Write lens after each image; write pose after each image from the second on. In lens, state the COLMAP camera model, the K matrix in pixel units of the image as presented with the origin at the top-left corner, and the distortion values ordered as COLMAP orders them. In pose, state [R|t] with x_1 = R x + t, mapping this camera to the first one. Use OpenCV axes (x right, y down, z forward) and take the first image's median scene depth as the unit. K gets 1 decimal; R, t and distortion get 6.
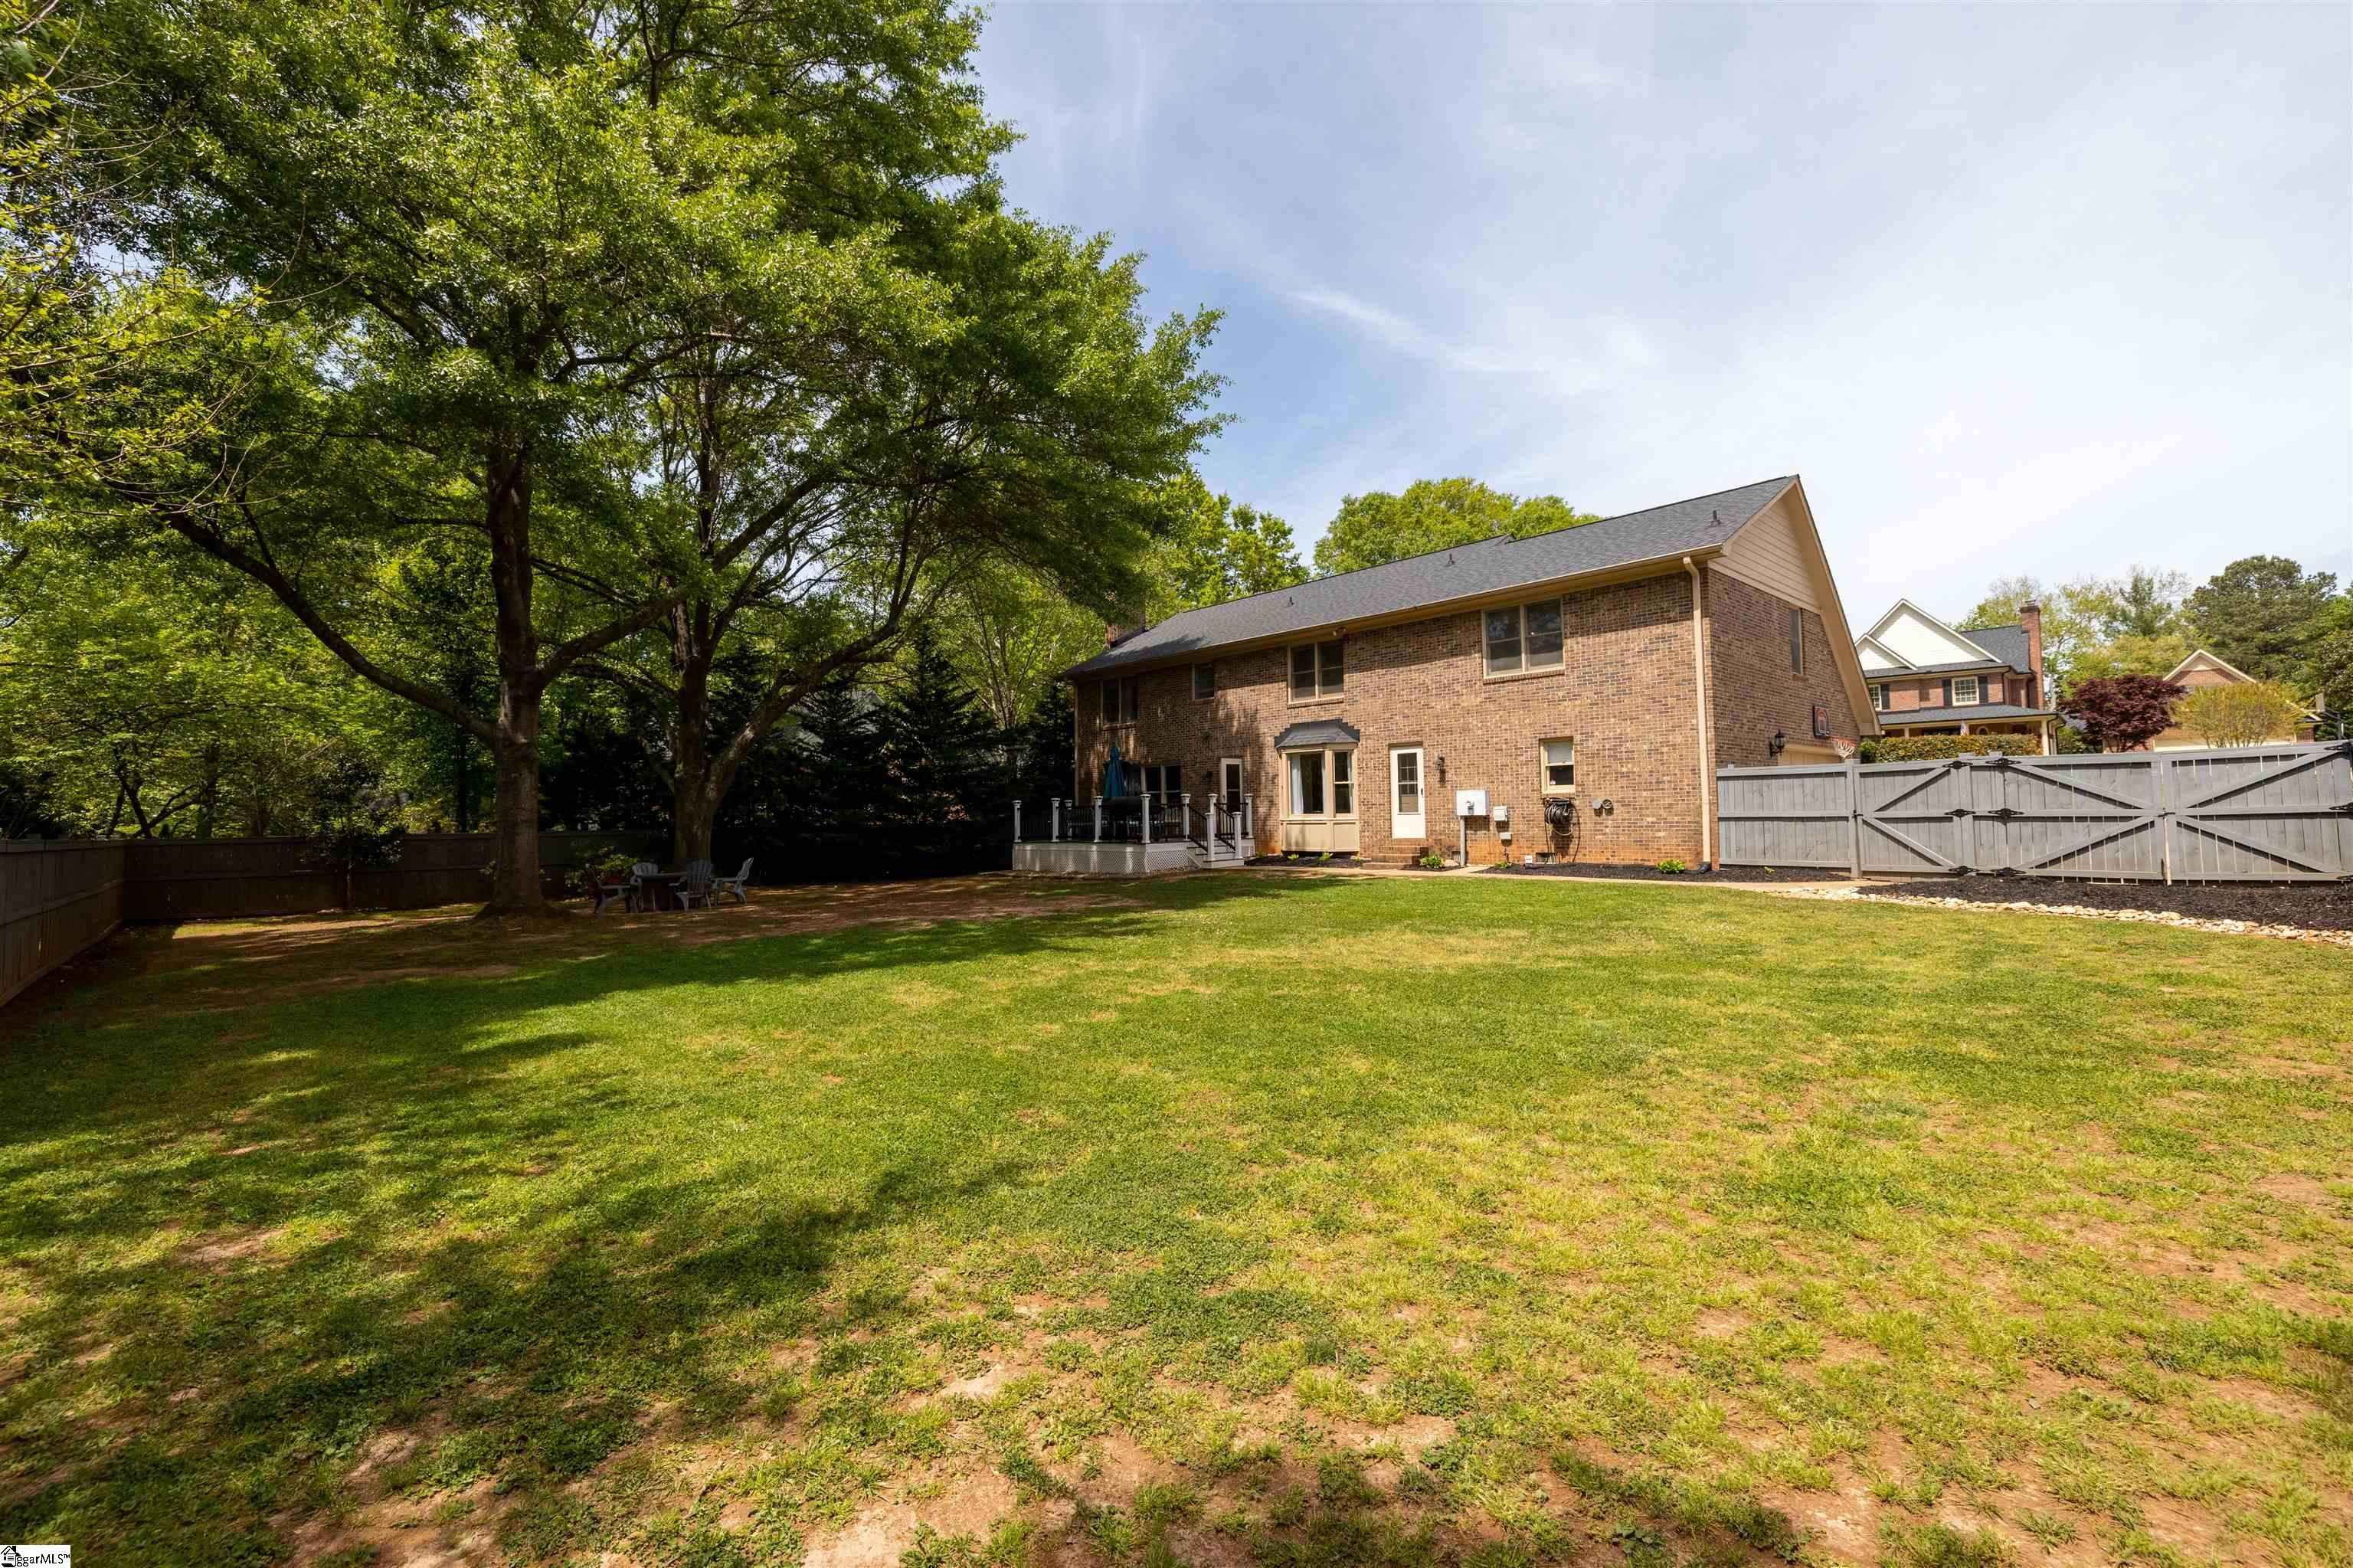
lens RADIAL K [[984.9, 0, 1176.8], [0, 984.9, 789.3], [0, 0, 1]] dist [-0.004663, -0.000117]
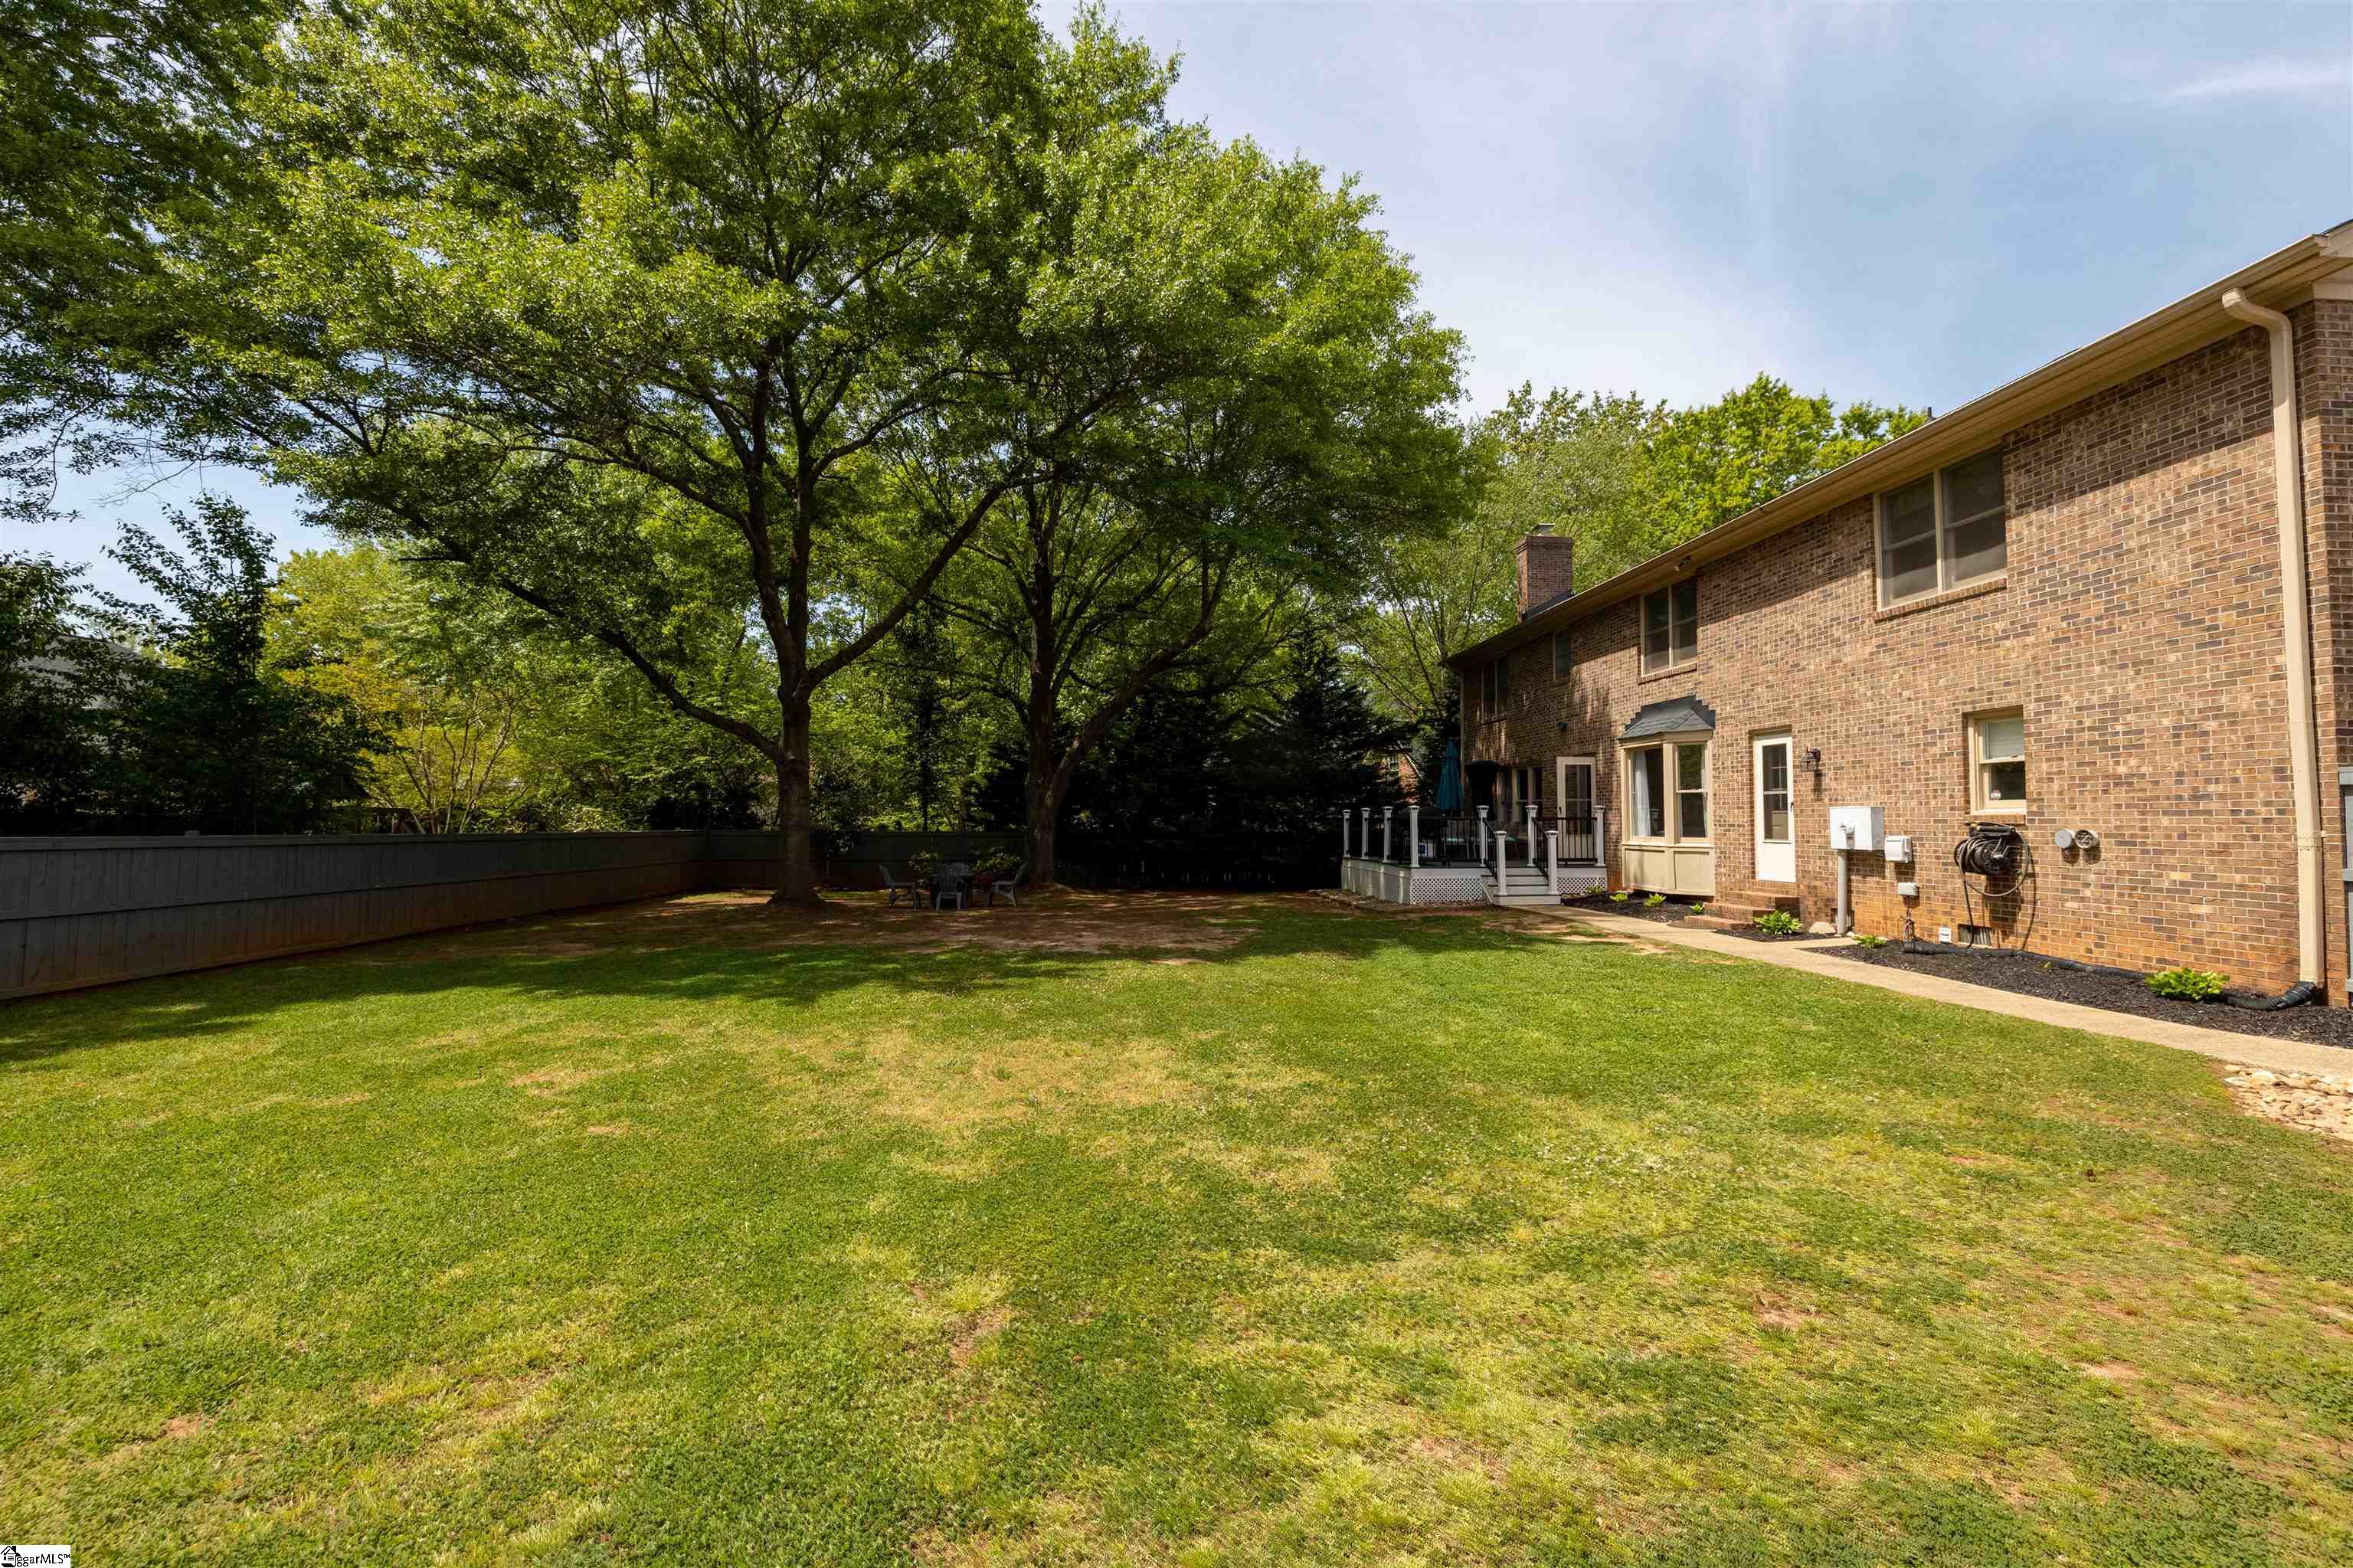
lens RADIAL K [[984.9, 0, 1177.6], [0, 984.9, 789.0], [0, 0, 1]] dist [-0.004663, -0.000117]
pose [[0.777925, -0.001457, -0.628356, 0.341884], [0.002517, 0.999997, 0.000796, -0.010455], [0.628353, -0.002201, 0.777926, 0.286528]]
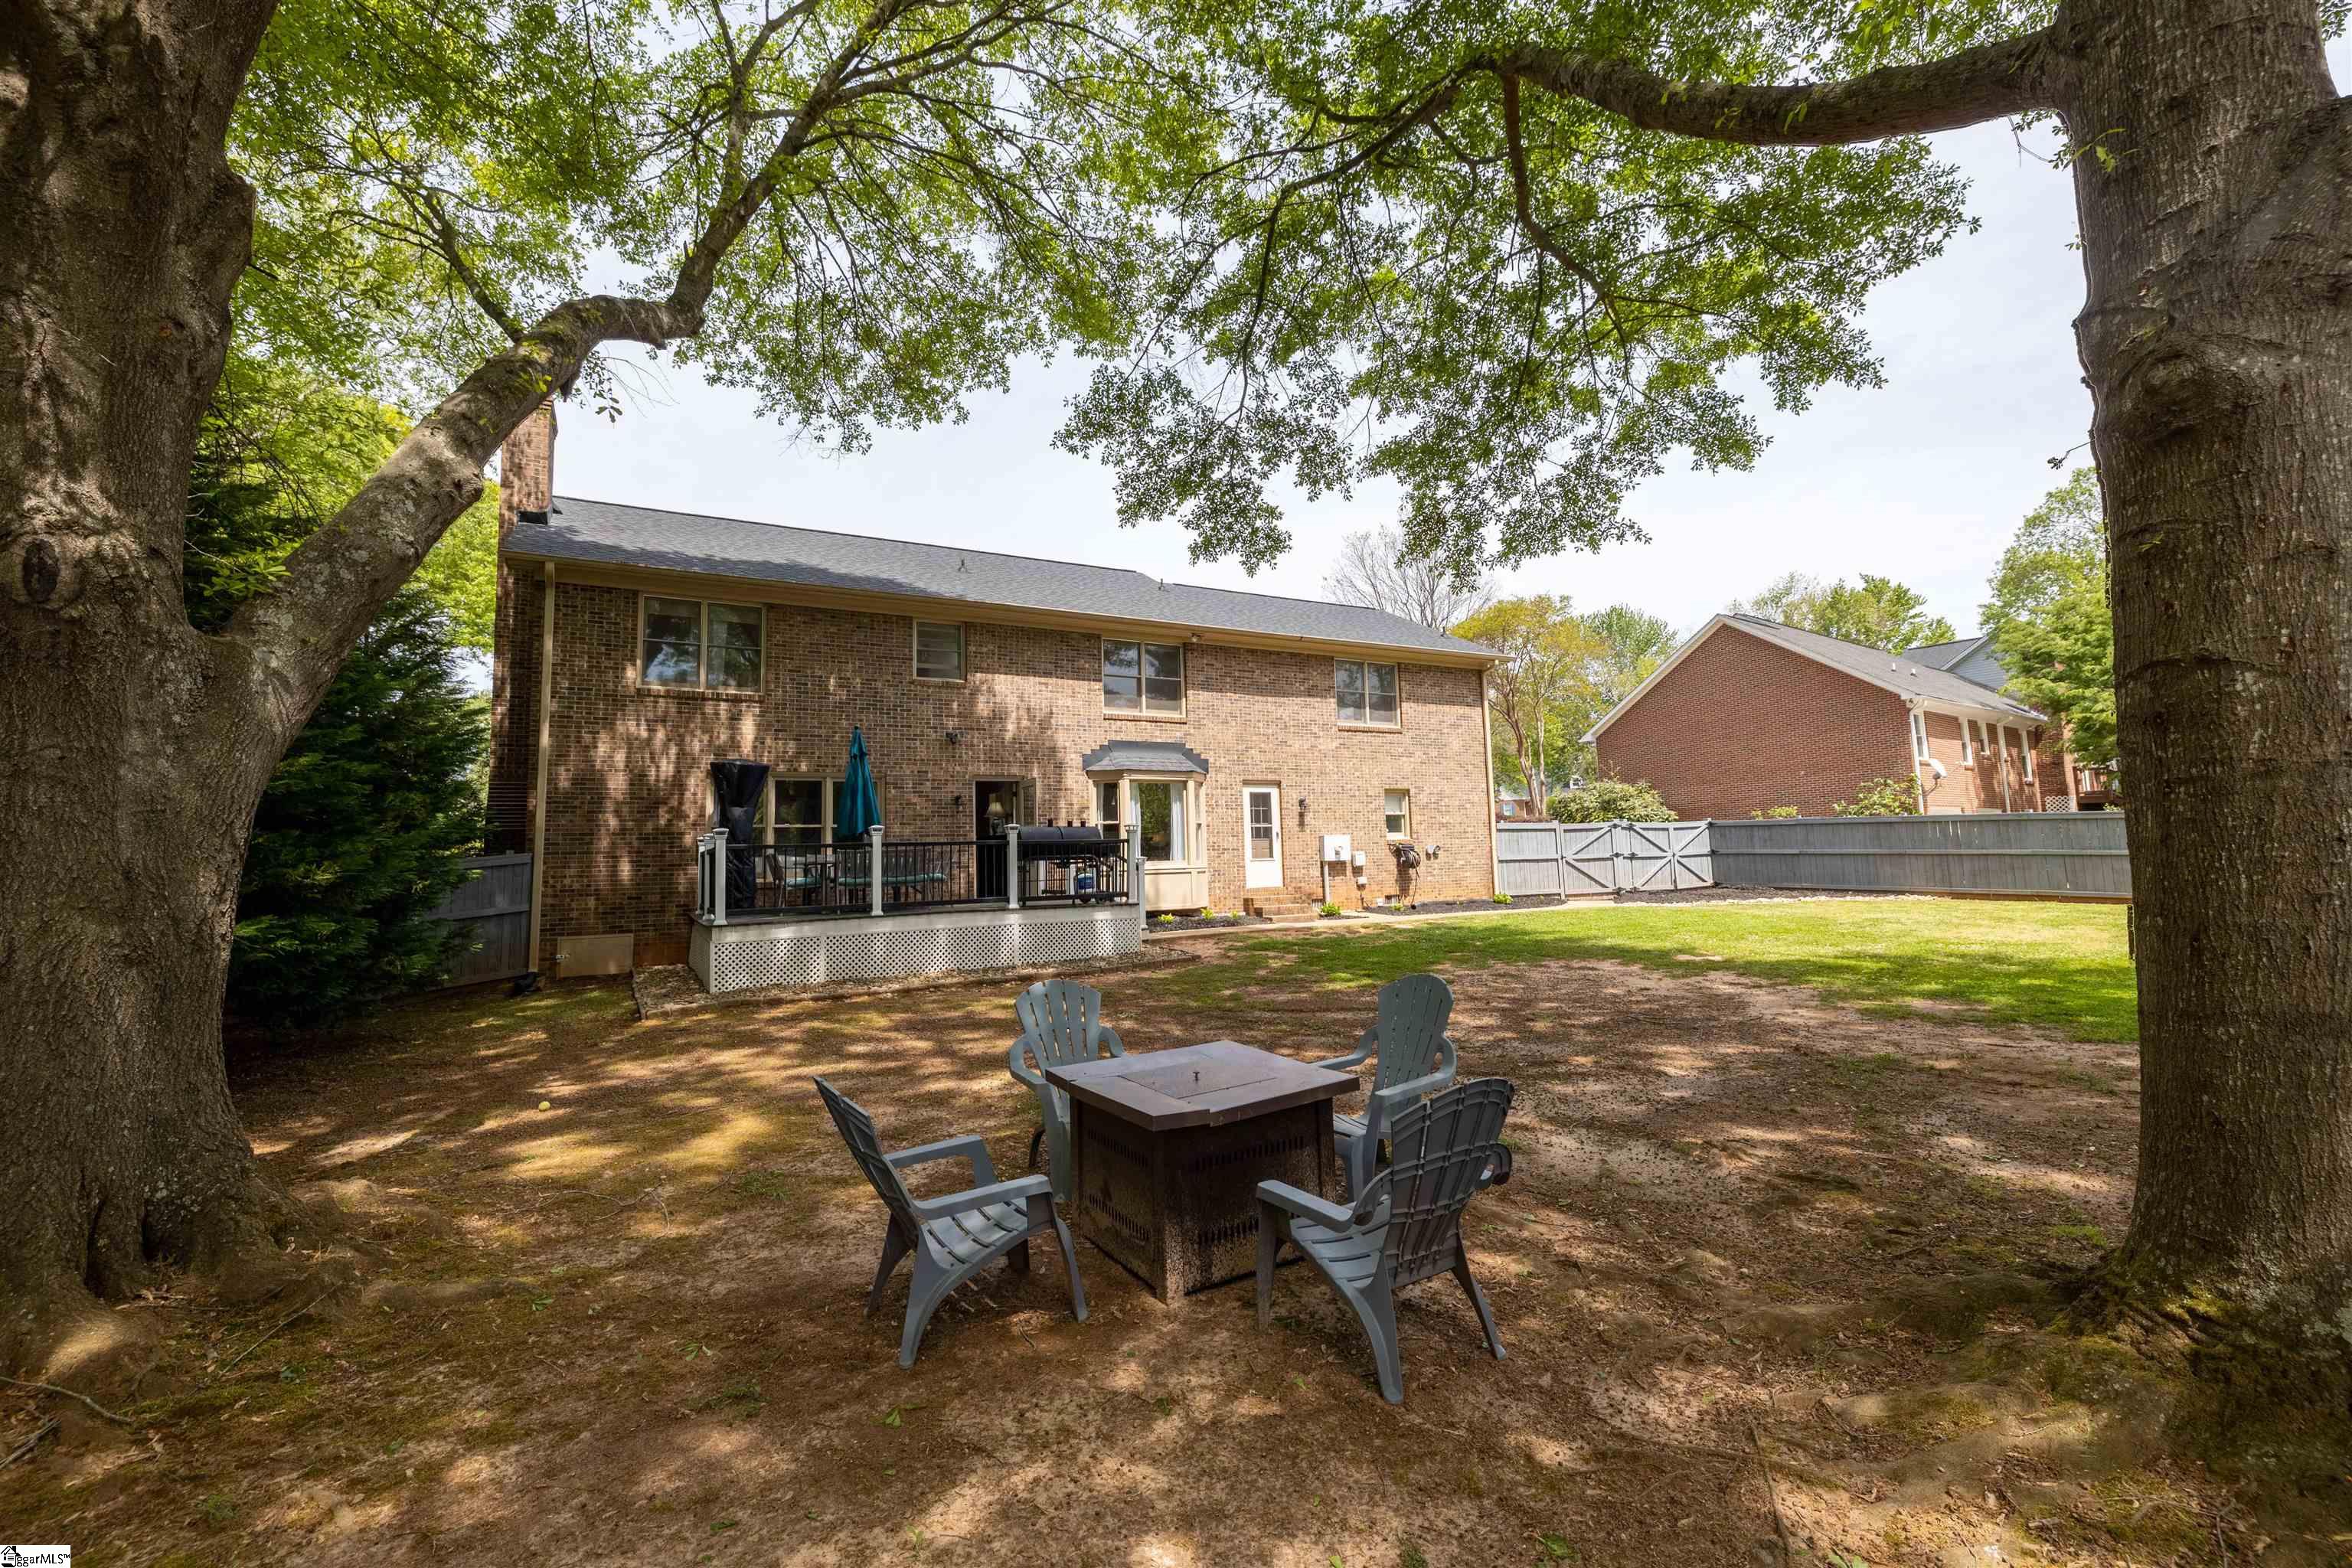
lens RADIAL K [[984.5, 0, 1171.0], [0, 984.5, 778.3], [0, 0, 1]] dist [-0.004663, -0.000117]
pose [[0.234923, 0.094632, 0.967396, -0.671592], [-0.001850, 0.995291, -0.096911, 0.038694], [-0.972012, 0.020977, 0.233992, 0.897885]]
